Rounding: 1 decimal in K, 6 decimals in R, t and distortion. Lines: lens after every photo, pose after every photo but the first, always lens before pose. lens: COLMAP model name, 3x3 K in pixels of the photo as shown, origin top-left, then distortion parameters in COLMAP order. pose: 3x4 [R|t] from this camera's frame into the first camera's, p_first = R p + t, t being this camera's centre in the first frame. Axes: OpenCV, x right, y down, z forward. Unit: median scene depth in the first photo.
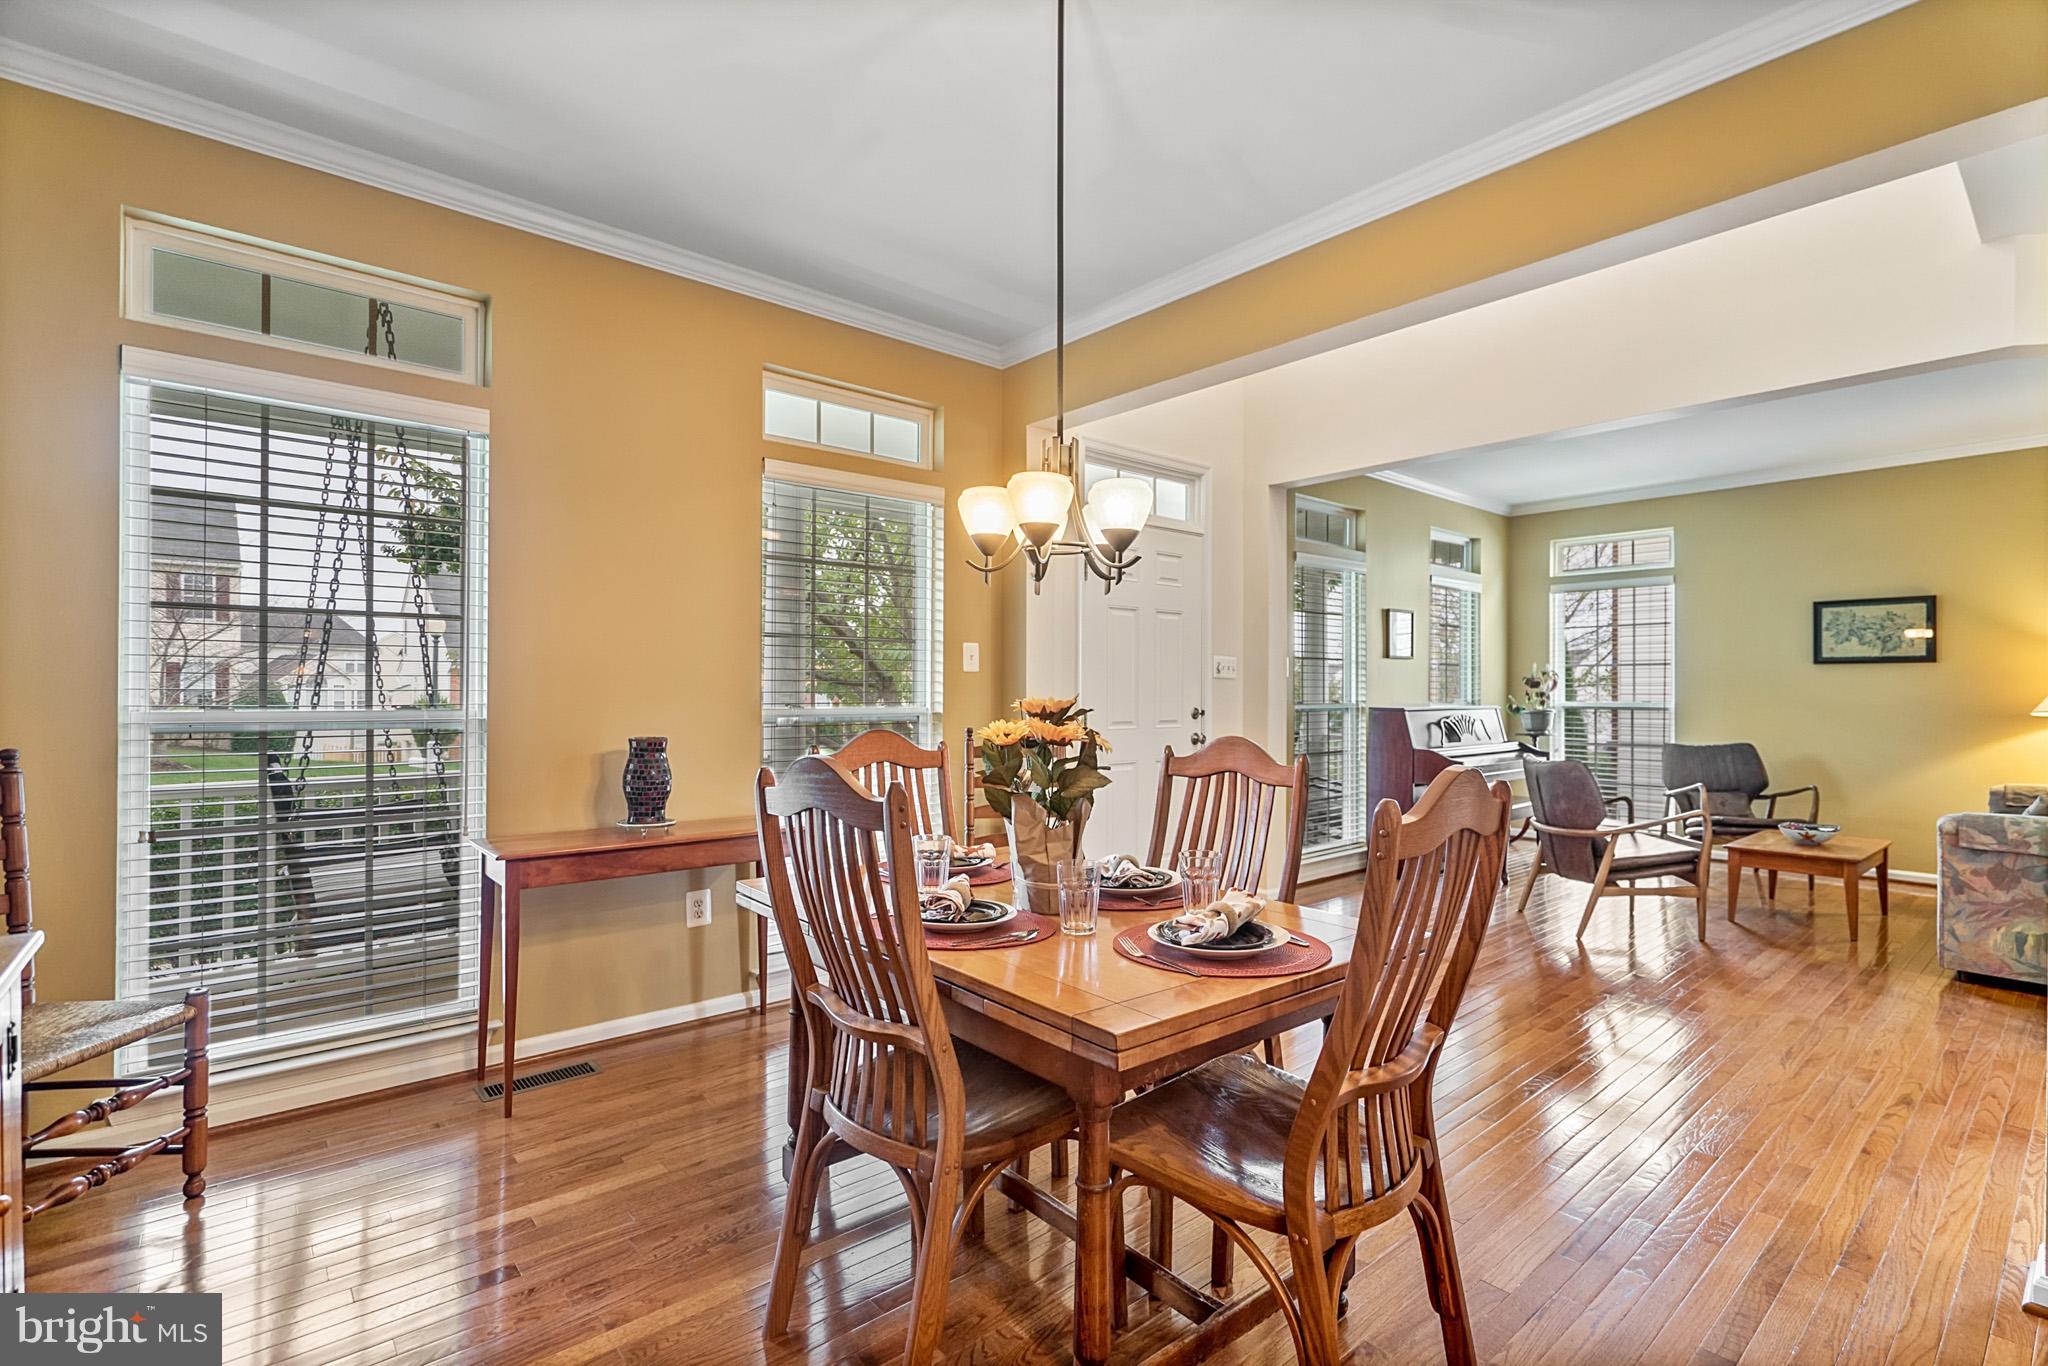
lens RADIAL K [[931.9, 0, 1015.2], [0, 931.9, 692.9], [0, 0, 1]] dist [0.001856, 0.000625]
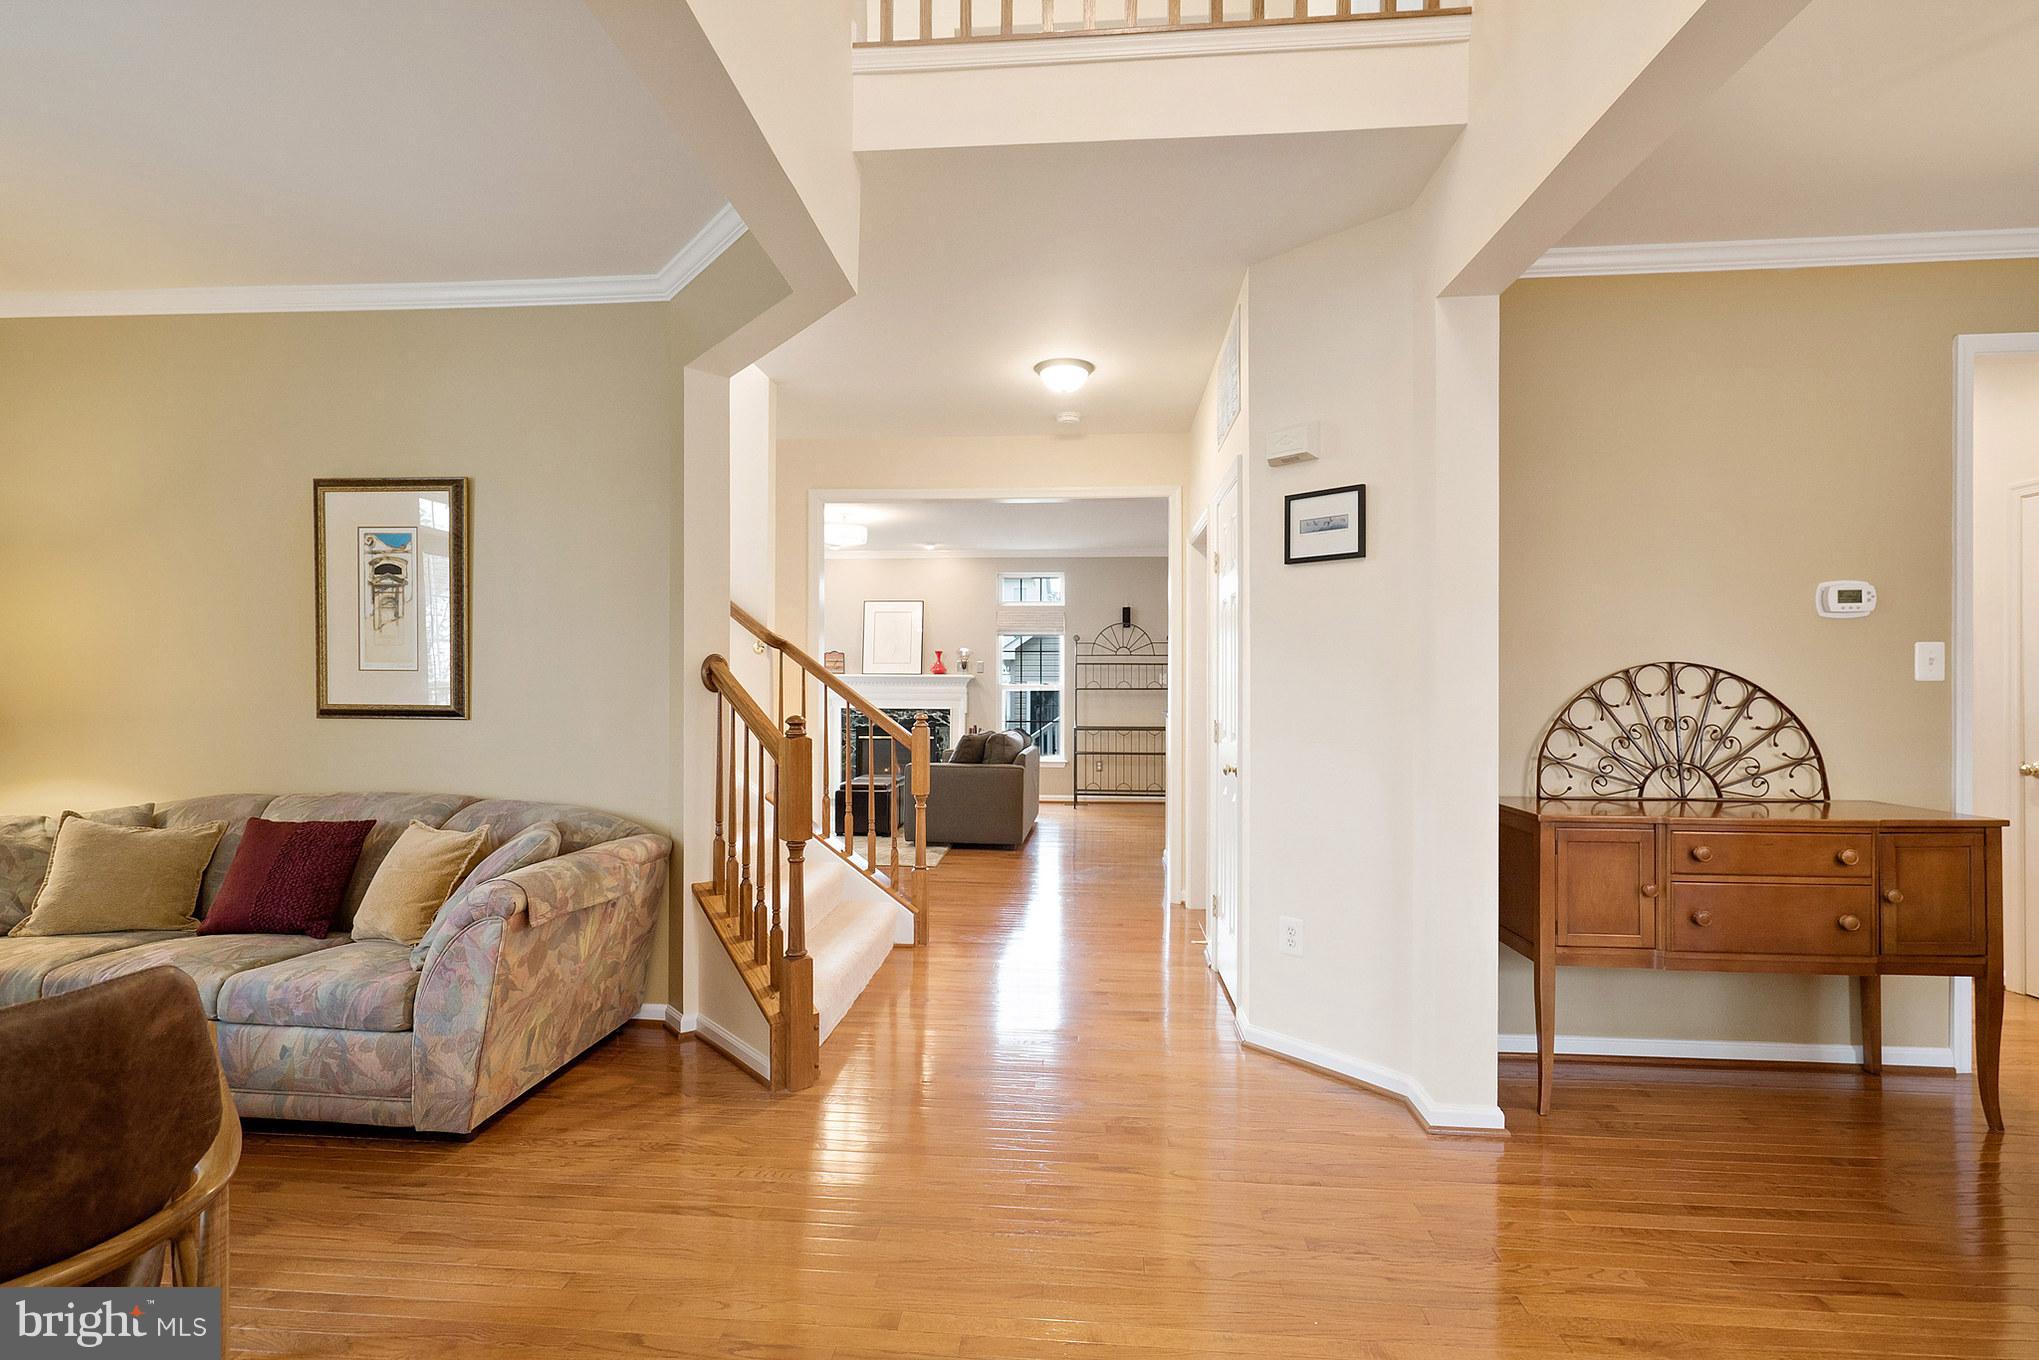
lens RADIAL K [[926.2, 0, 1013.3], [0, 926.2, 704.2], [0, 0, 1]] dist [0.003148, 0.000496]
pose [[-0.709062, -0.024400, 0.704724, 0.190457], [-0.009966, 0.999648, 0.024583, -0.009414], [-0.705076, 0.010408, -0.709056, 0.764030]]
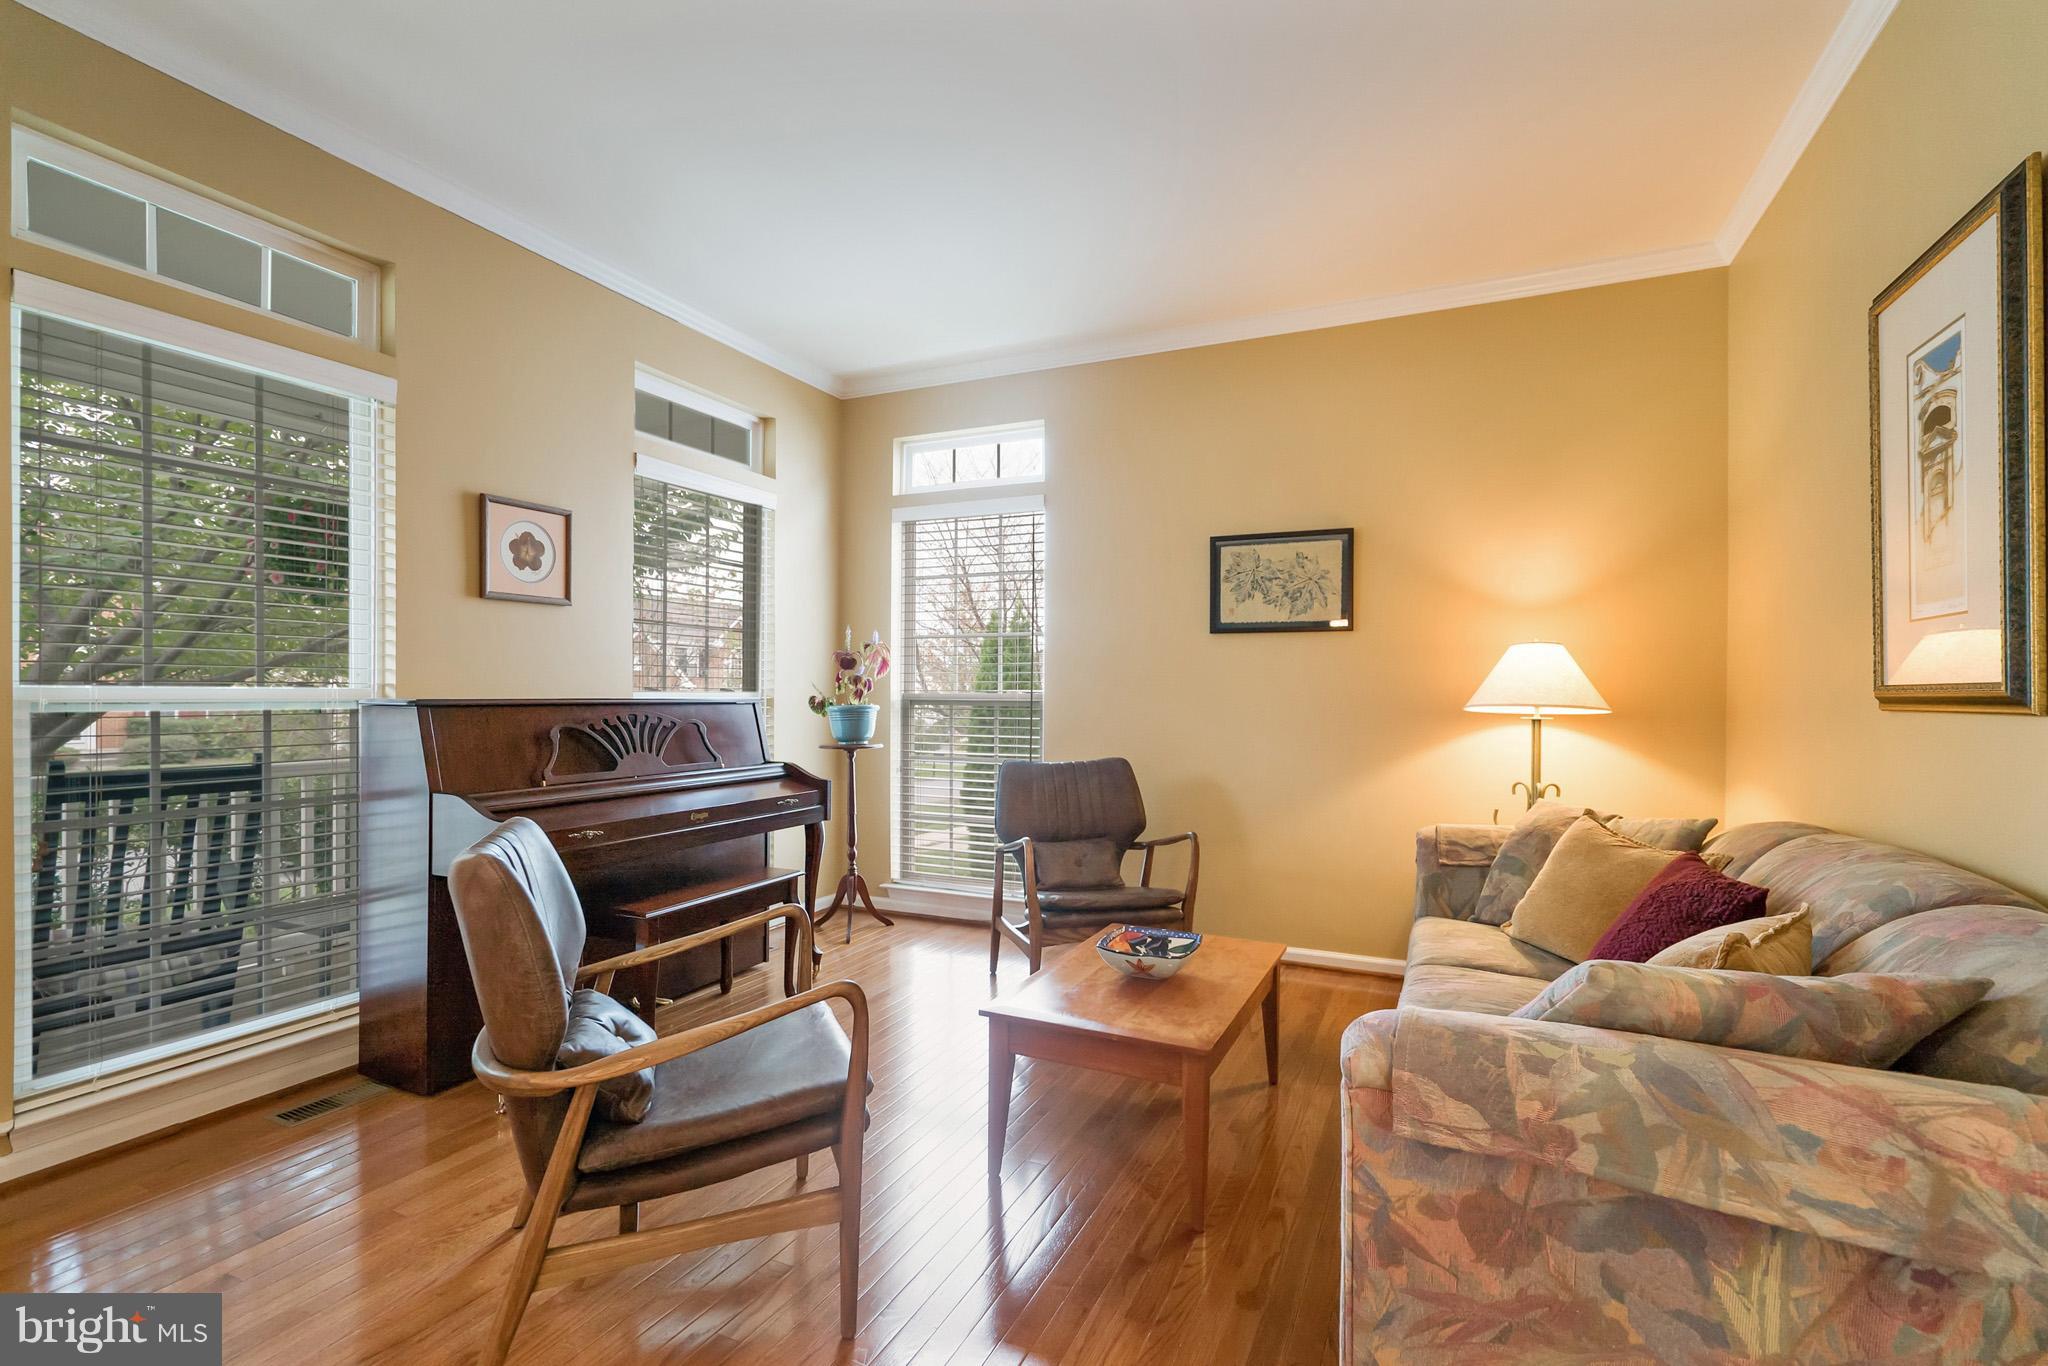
lens RADIAL K [[930.2, 0, 1017.8], [0, 930.2, 707.3], [0, 0, 1]] dist [0.003148, 0.000496]
pose [[0.909798, -0.001893, 0.415048, 0.482161], [-0.003636, 0.999915, 0.012531, 0.013092], [-0.415036, -0.012910, 0.909713, 0.484125]]
